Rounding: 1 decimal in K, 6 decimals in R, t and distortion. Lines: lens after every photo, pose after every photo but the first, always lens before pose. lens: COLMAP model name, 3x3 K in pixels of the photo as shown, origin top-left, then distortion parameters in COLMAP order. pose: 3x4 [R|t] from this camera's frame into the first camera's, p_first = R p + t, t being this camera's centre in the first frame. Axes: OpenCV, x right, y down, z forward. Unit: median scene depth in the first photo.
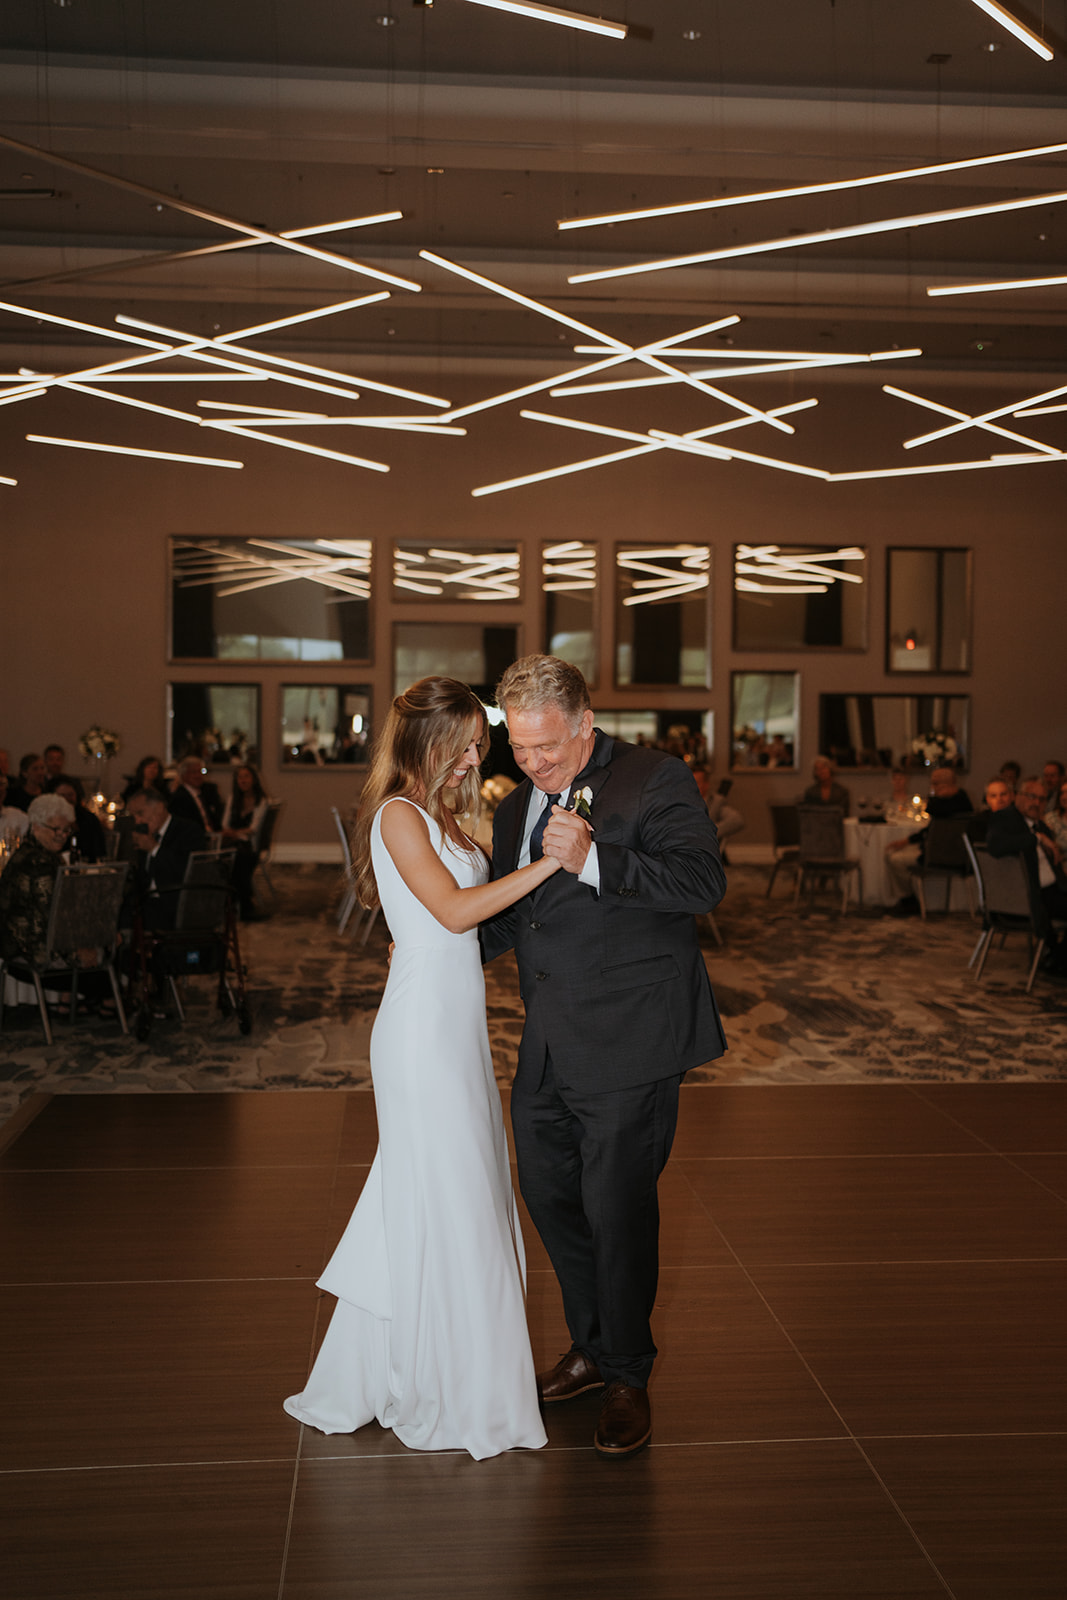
lens RADIAL K [[1831.3, 0, 516.1], [0, 1831.3, 793.9], [0, 0, 1]] dist [-0.009872, 0.209595]
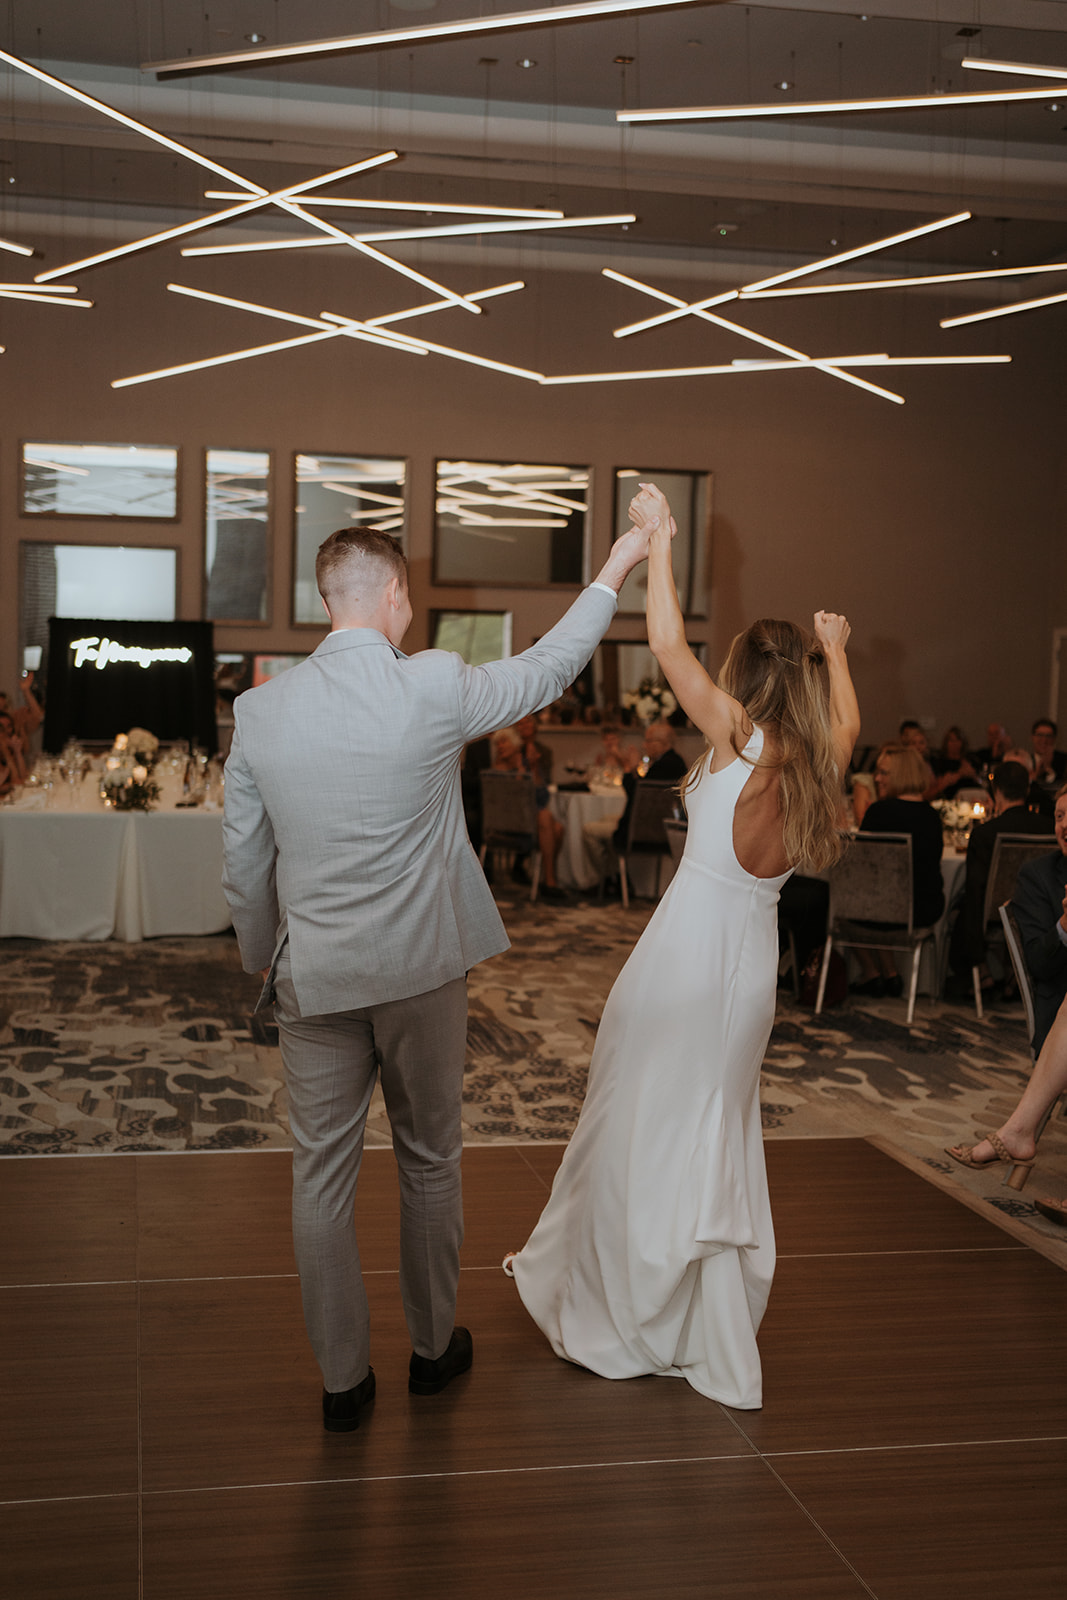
lens RADIAL K [[1919.2, 0, 503.9], [0, 1919.2, 829.4], [0, 0, 1]] dist [-0.011341, 0.153928]
pose [[0.994246, 0.009588, 0.106692, 0.077124], [-0.013854, 0.999131, 0.039318, -0.000718], [-0.106222, -0.040569, 0.993514, 0.145411]]
